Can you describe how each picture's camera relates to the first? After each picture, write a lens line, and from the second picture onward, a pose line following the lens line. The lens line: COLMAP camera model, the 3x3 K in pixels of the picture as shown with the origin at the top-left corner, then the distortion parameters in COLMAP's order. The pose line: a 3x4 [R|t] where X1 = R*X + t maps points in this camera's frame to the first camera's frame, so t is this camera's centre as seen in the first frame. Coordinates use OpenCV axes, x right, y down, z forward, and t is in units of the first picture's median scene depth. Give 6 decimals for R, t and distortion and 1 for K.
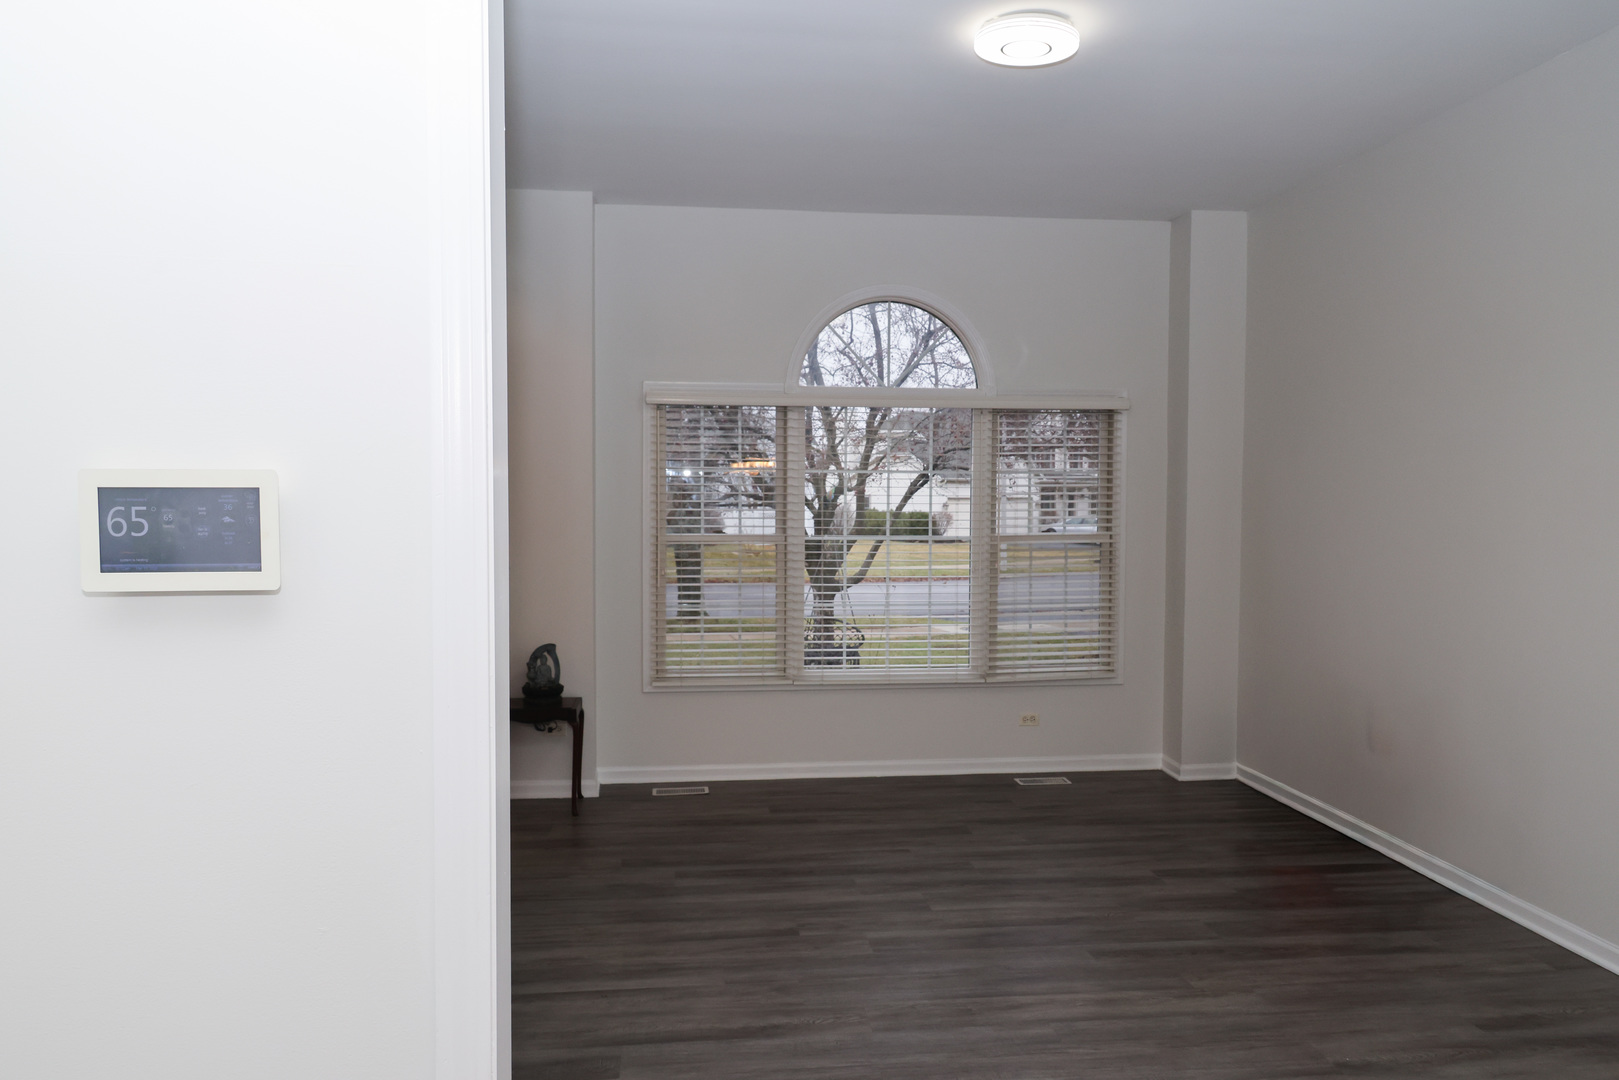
lens RADIAL K [[1162.7, 0, 666.6], [0, 1162.7, 538.8], [0, 0, 1]] dist [0.023757, 0.009167]
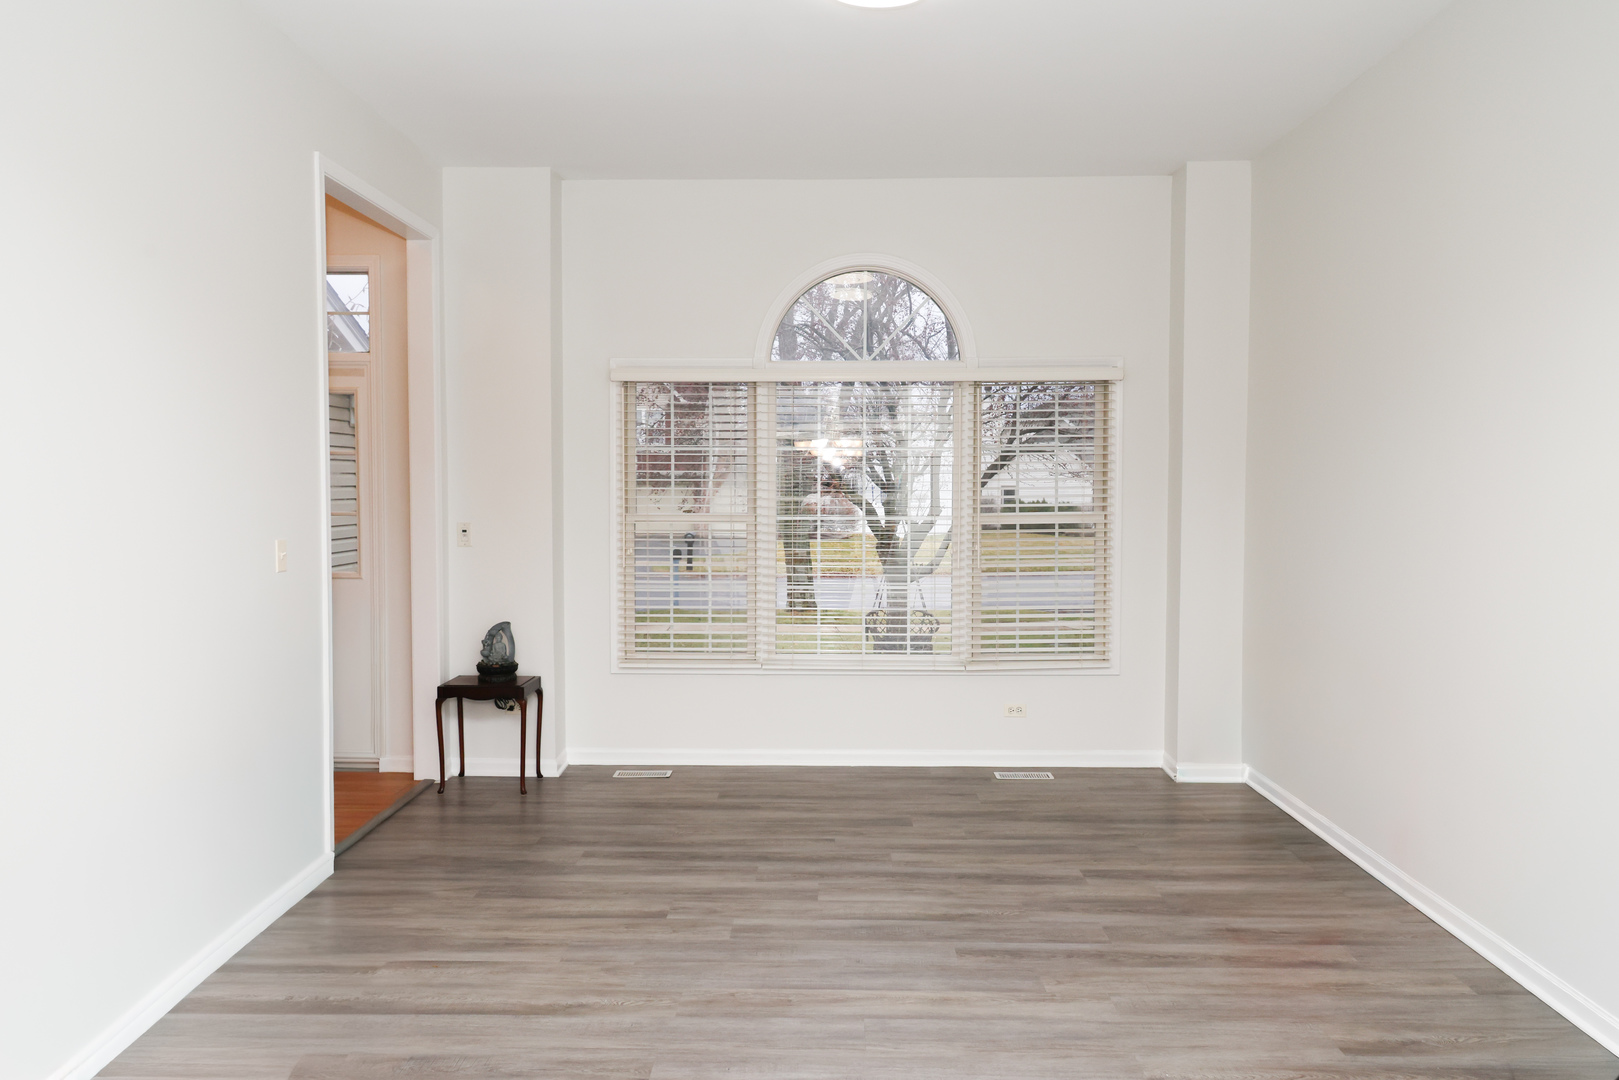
lens RADIAL K [[1162.7, 0, 812.3], [0, 1162.7, 543.6], [0, 0, 1]] dist [0.023757, 0.009167]
pose [[0.988460, 0.001984, -0.151467, 0.355451], [-0.002973, 0.999976, -0.006303, 0.032517], [0.151451, 0.006680, 0.988442, 0.055464]]
